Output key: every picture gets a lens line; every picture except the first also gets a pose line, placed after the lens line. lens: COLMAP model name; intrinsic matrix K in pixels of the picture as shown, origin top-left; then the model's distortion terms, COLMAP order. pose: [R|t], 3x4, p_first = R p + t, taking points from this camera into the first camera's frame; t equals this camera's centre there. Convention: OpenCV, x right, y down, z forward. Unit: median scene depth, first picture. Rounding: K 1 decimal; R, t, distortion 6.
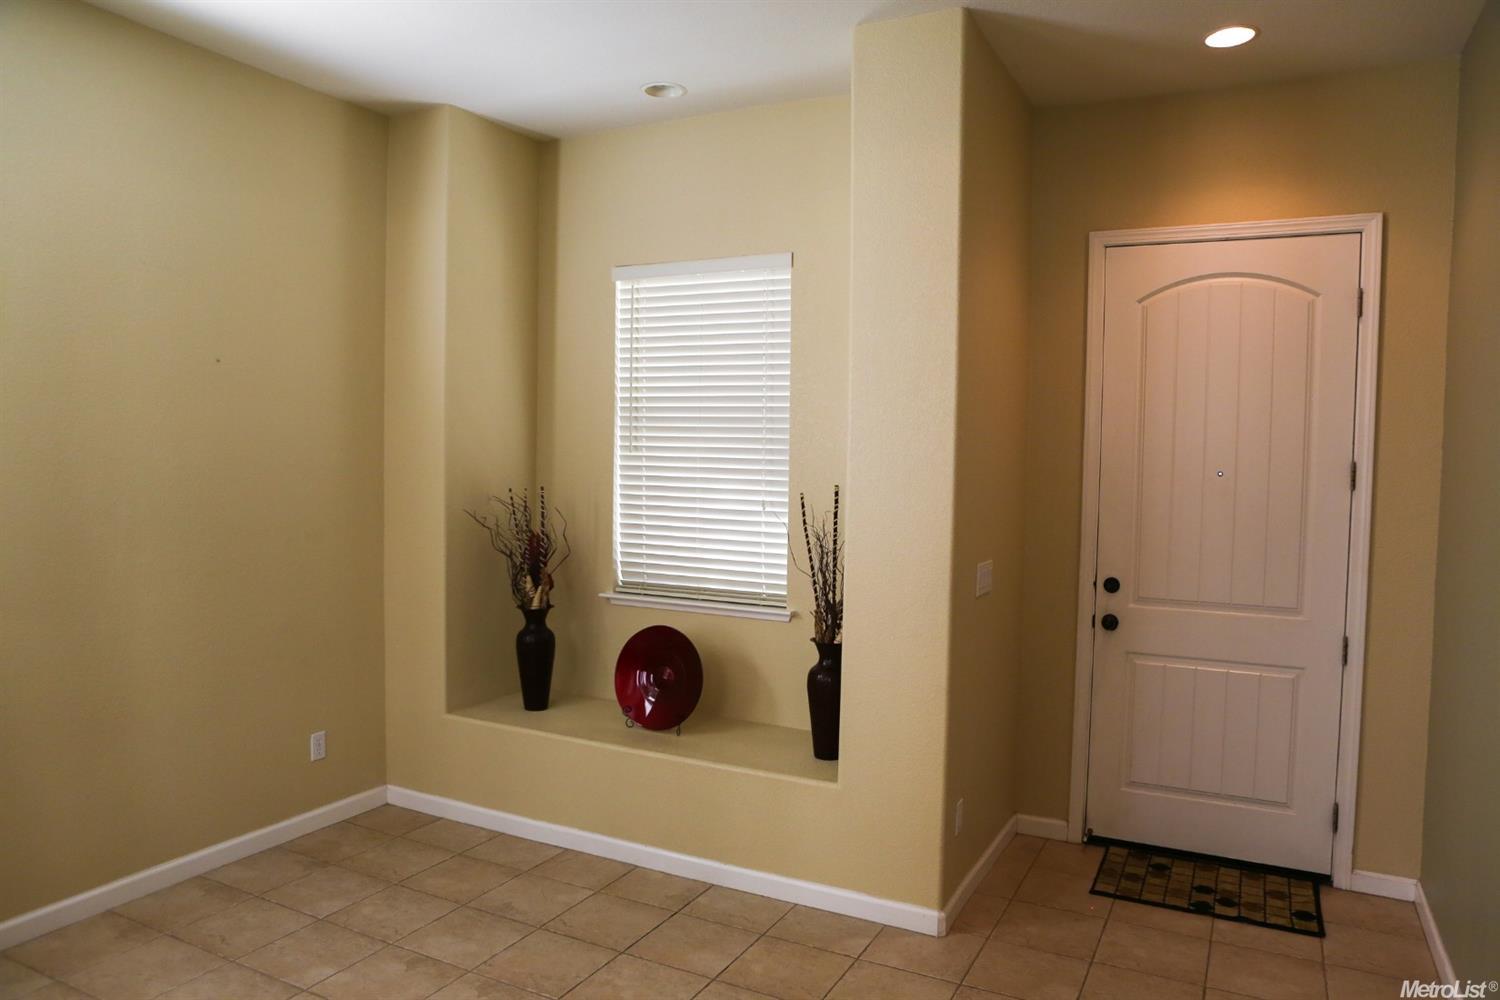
lens RADIAL K [[1045.8, 0, 751.1], [0, 1045.8, 498.8], [0, 0, 1]] dist [-0.008029, 0.002440]
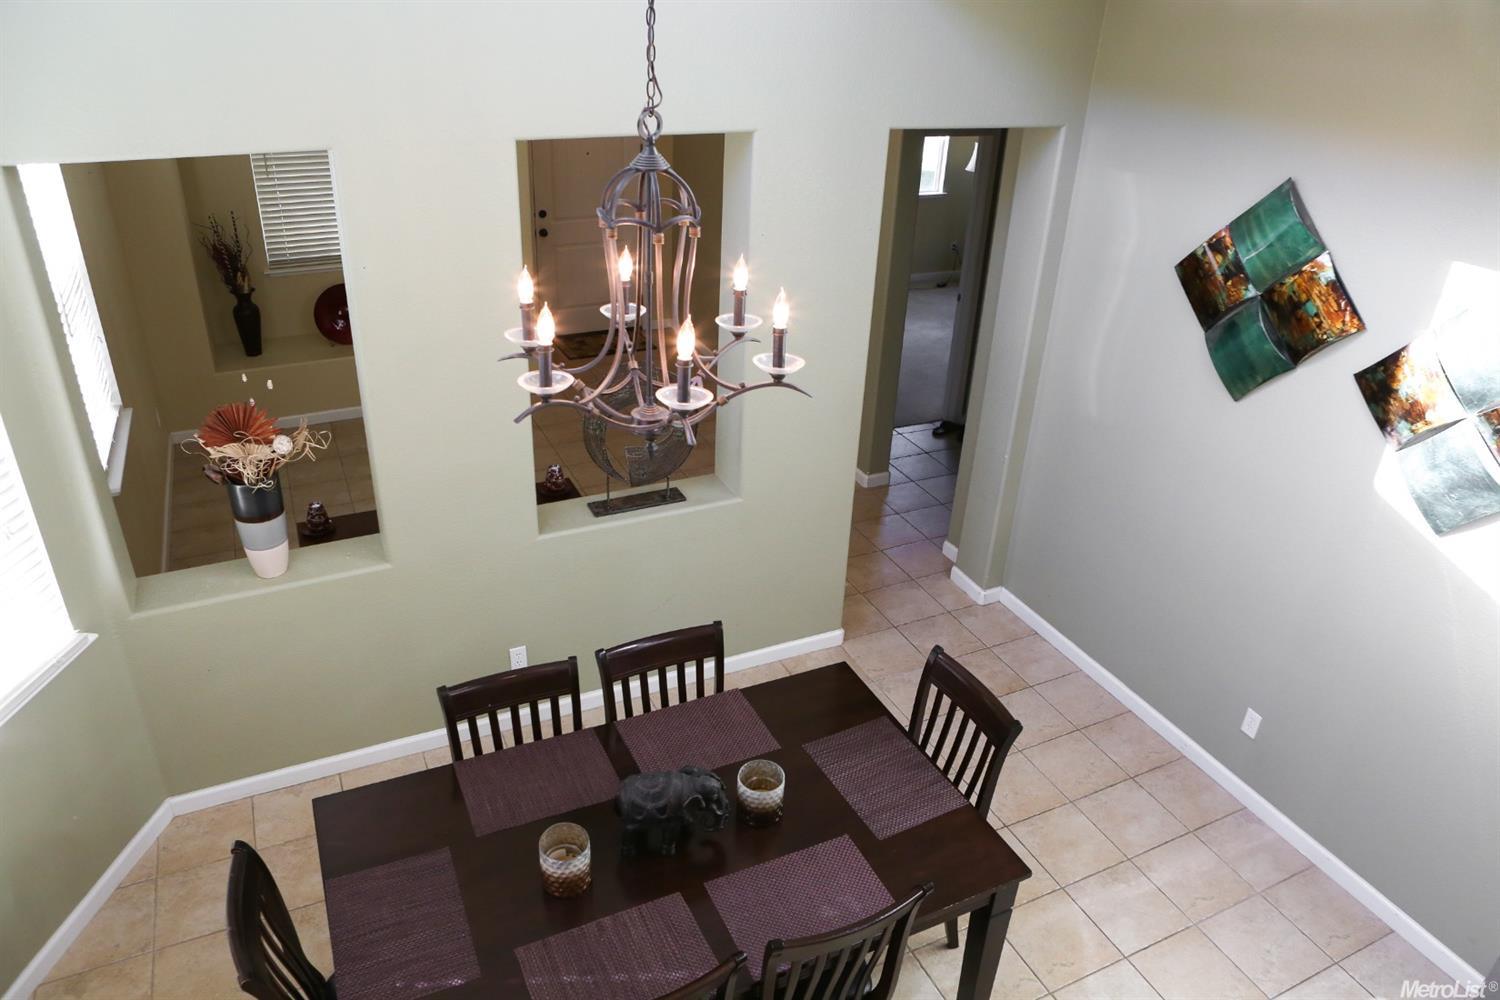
lens RADIAL K [[1045.8, 0, 750.0], [0, 1045.8, 499.5], [0, 0, 1]] dist [-0.008029, 0.002440]
pose [[0.620247, -0.369576, 0.691887, -0.927701], [0.019552, 0.889061, 0.457370, -0.315936], [-0.784163, -0.270155, 0.558664, -0.535784]]
